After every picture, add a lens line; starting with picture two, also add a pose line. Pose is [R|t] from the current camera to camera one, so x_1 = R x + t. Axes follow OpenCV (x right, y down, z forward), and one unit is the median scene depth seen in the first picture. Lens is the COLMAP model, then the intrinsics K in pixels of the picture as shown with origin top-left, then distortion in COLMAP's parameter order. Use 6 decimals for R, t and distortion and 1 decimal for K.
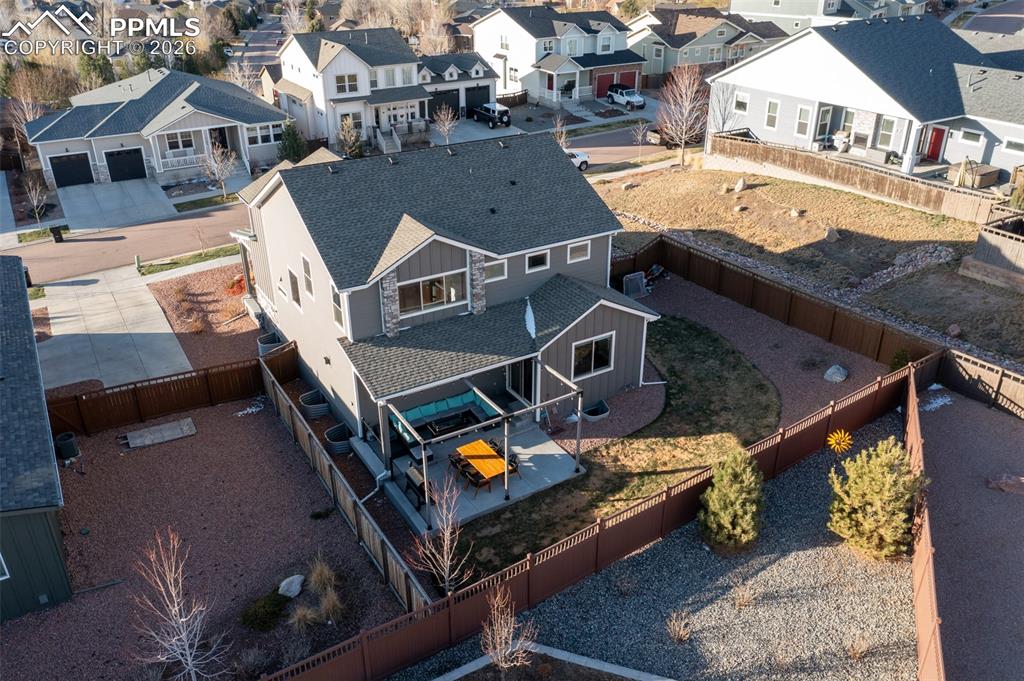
lens RADIAL K [[806.4, 0, 512.0], [0, 806.4, 340.5], [0, 0, 1]] dist [-0.004801, 0.001990]
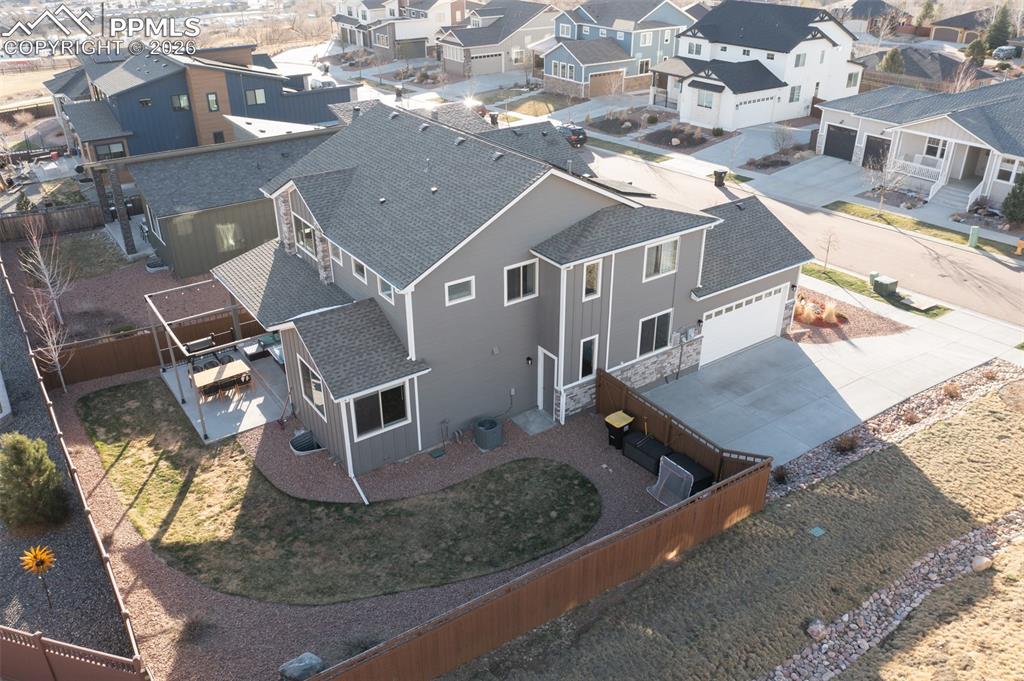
lens RADIAL K [[806.4, 0, 512.0], [0, 806.4, 340.5], [0, 0, 1]] dist [-0.004801, 0.001990]
pose [[0.058315, 0.470338, -0.880557, 0.462842], [-0.452337, 0.798765, 0.396694, -0.249920], [0.889939, 0.375176, 0.259331, 0.518333]]
